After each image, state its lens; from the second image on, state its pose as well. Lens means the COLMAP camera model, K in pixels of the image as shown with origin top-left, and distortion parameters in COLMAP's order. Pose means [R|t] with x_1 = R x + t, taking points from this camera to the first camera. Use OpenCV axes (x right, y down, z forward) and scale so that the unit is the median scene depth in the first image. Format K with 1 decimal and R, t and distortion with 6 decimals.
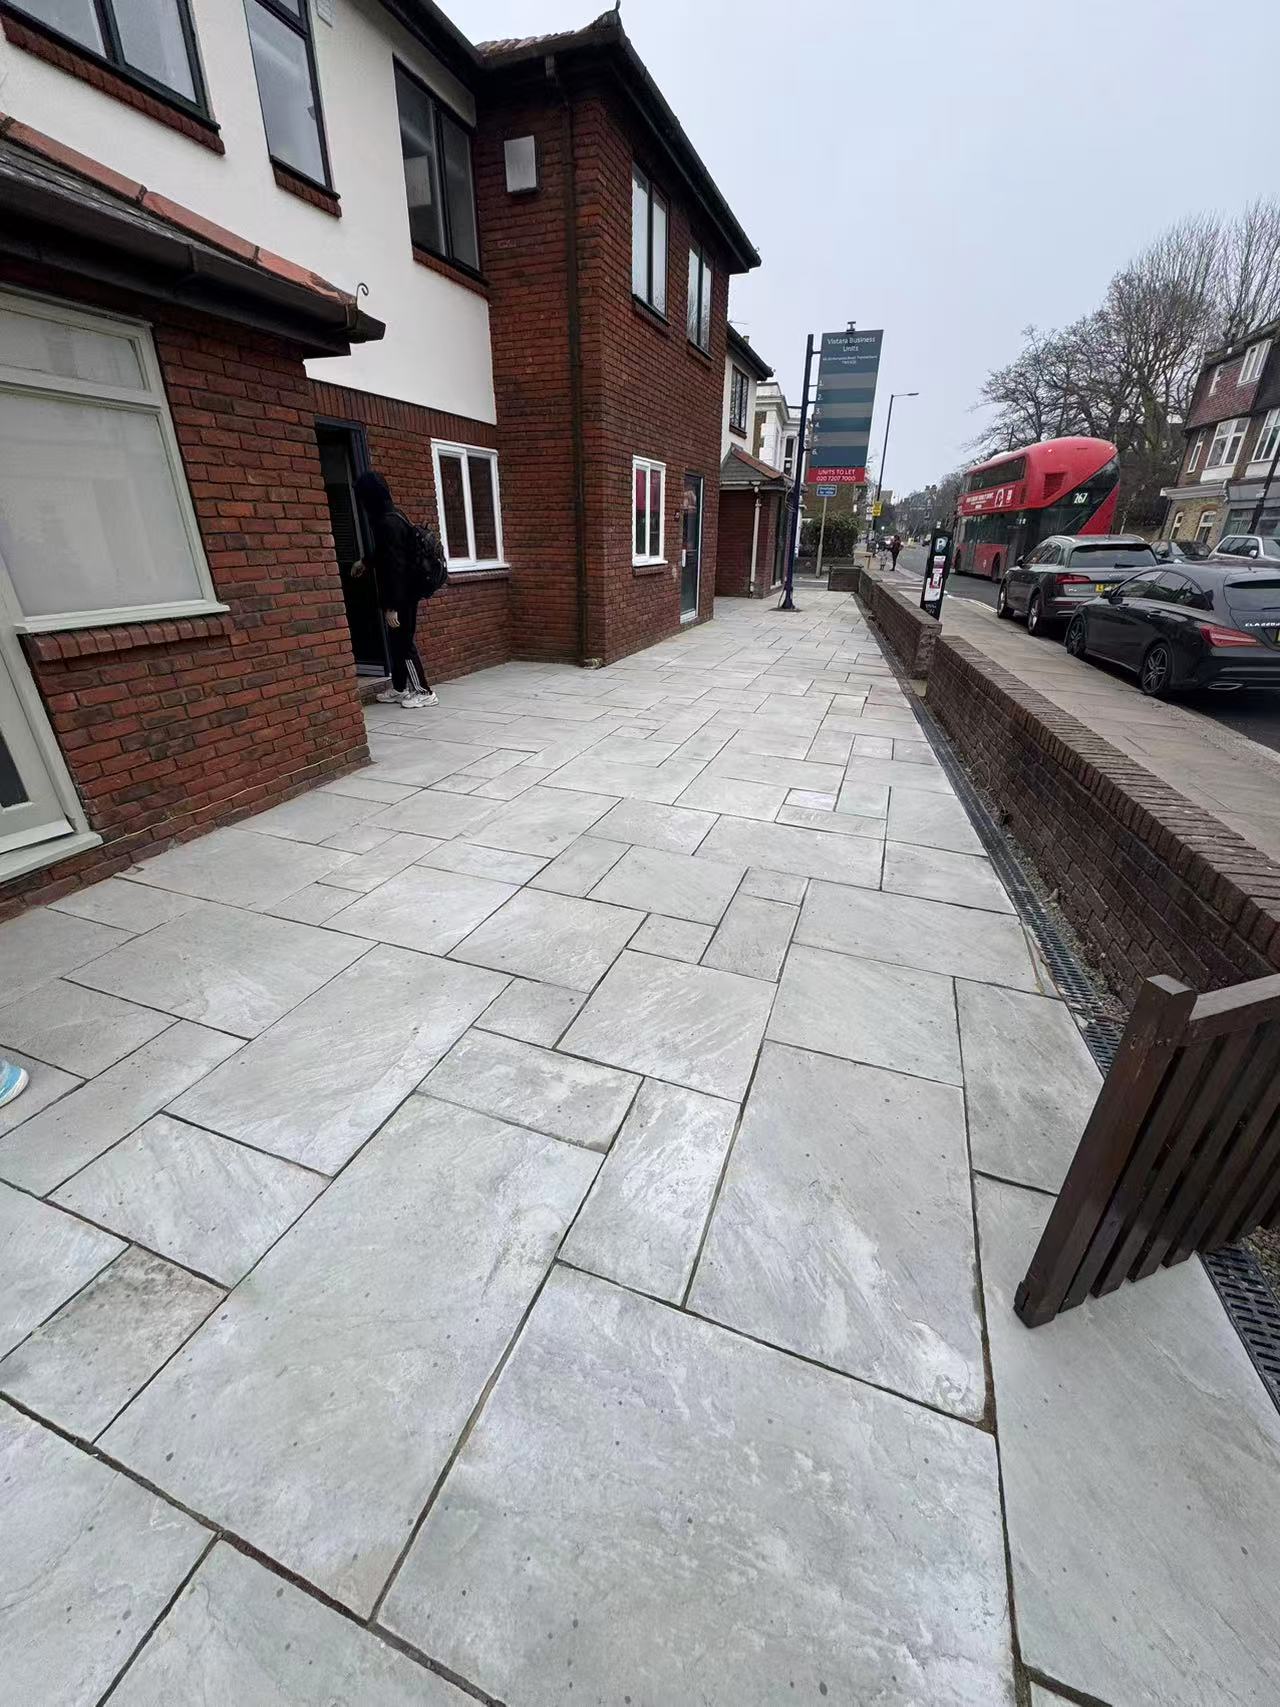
lens RADIAL K [[678.9, 0, 642.0], [0, 678.9, 852.2], [0, 0, 1]] dist [-0.002380, 0.000910]
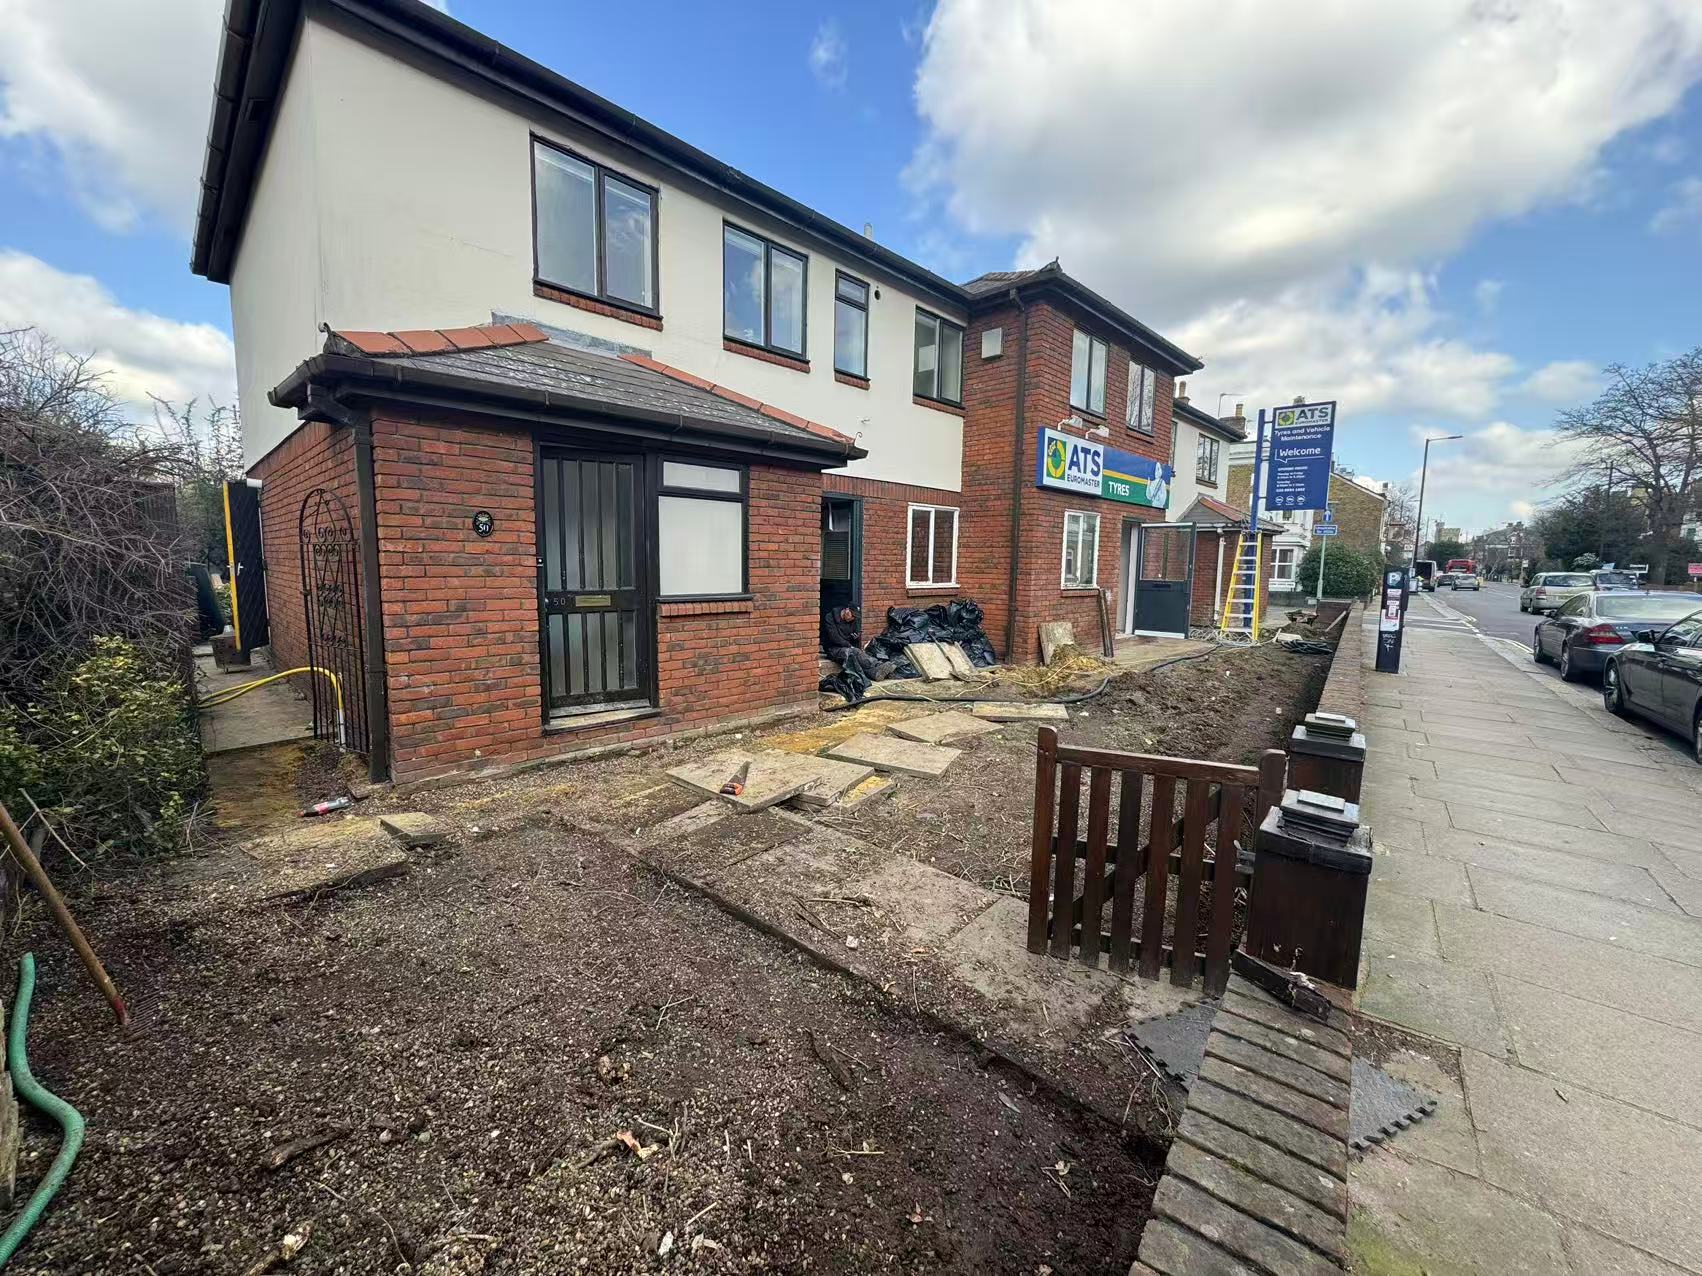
lens RADIAL K [[676.9, 0, 846.7], [0, 676.9, 638.6], [0, 0, 1]] dist [-0.002380, 0.000910]
pose [[0.911588, 0.055862, -0.407292, 0.263403], [-0.186075, 0.939498, -0.287611, 0.157715], [0.366583, 0.337969, 0.866829, -0.311287]]
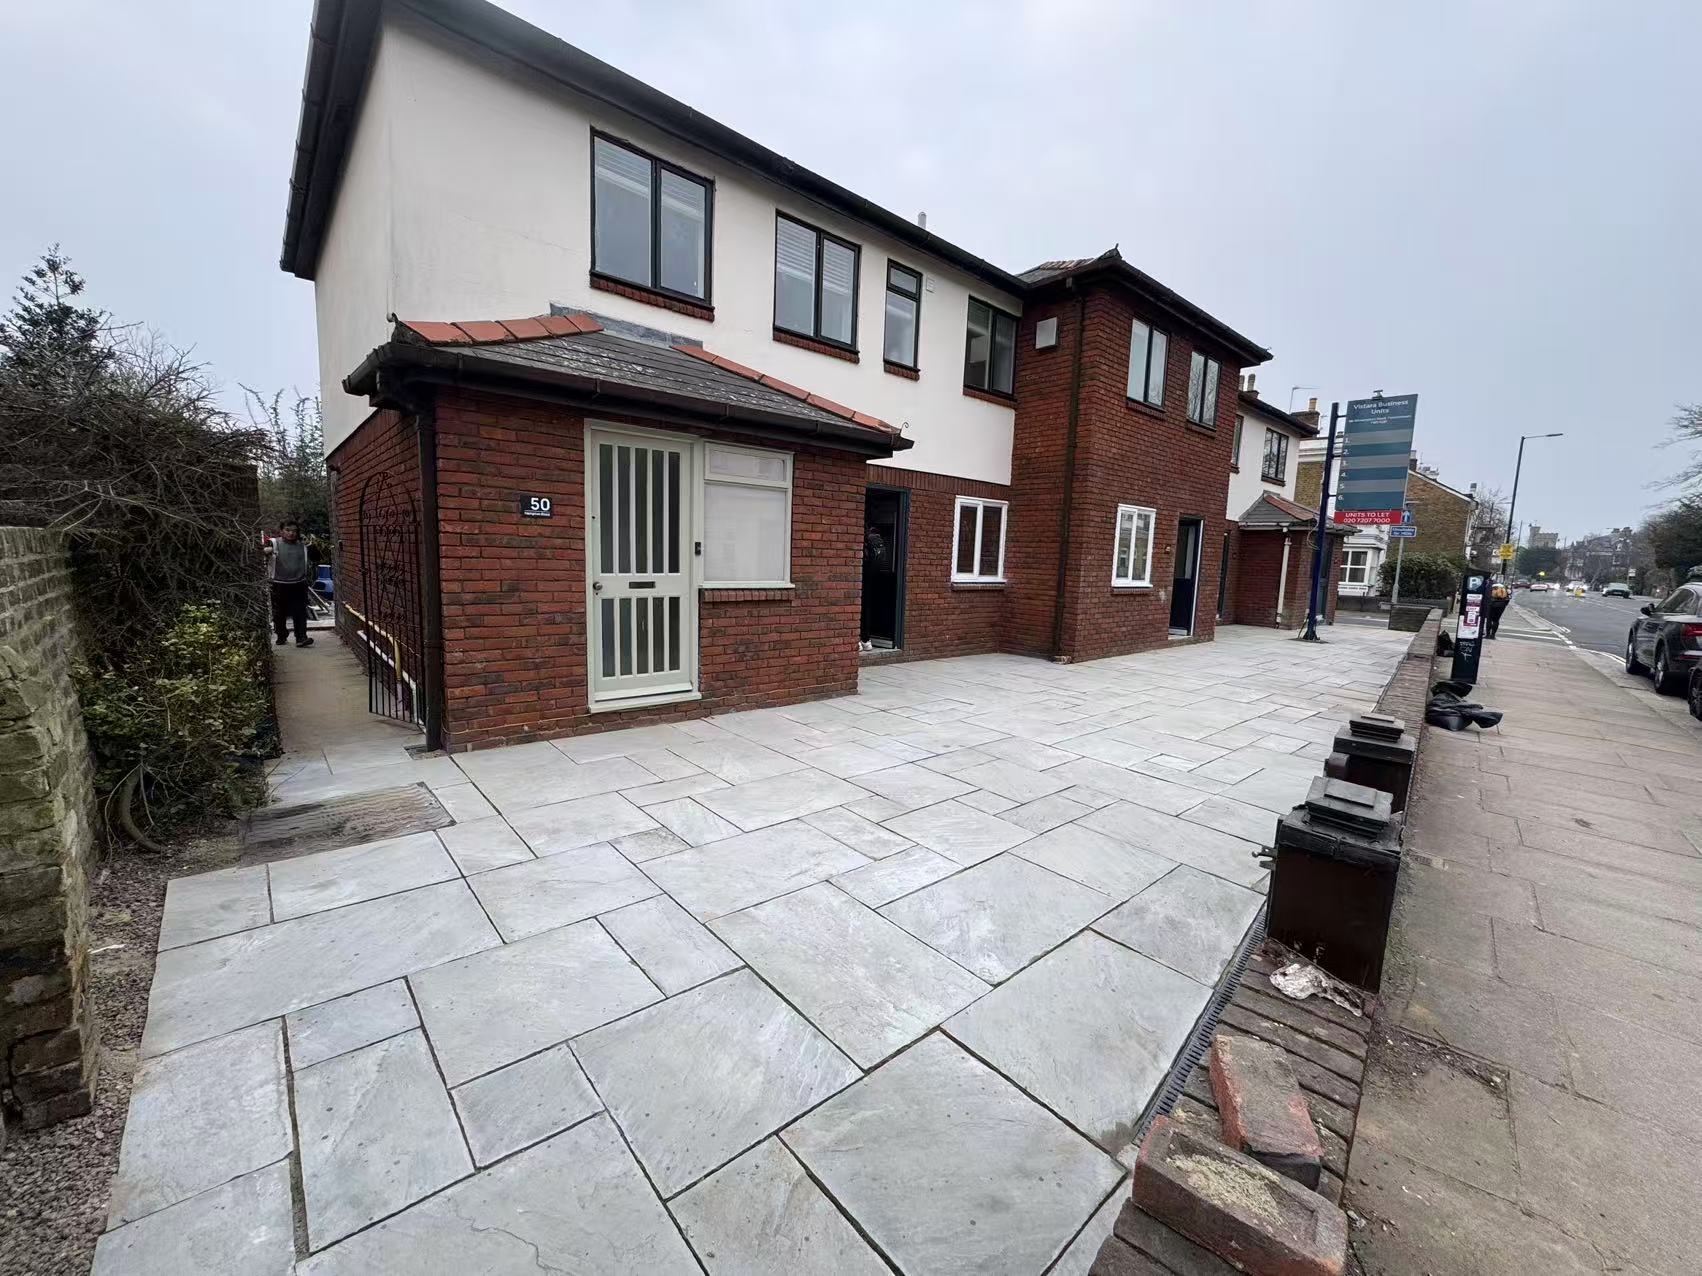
lens RADIAL K [[676.9, 0, 846.1], [0, 676.9, 639.2], [0, 0, 1]] dist [-0.002380, 0.000910]
pose [[0.878132, 0.084262, -0.470939, 0.280276], [-0.231695, 0.936130, -0.264533, 0.163831], [0.418571, 0.341409, 0.841569, -0.303987]]
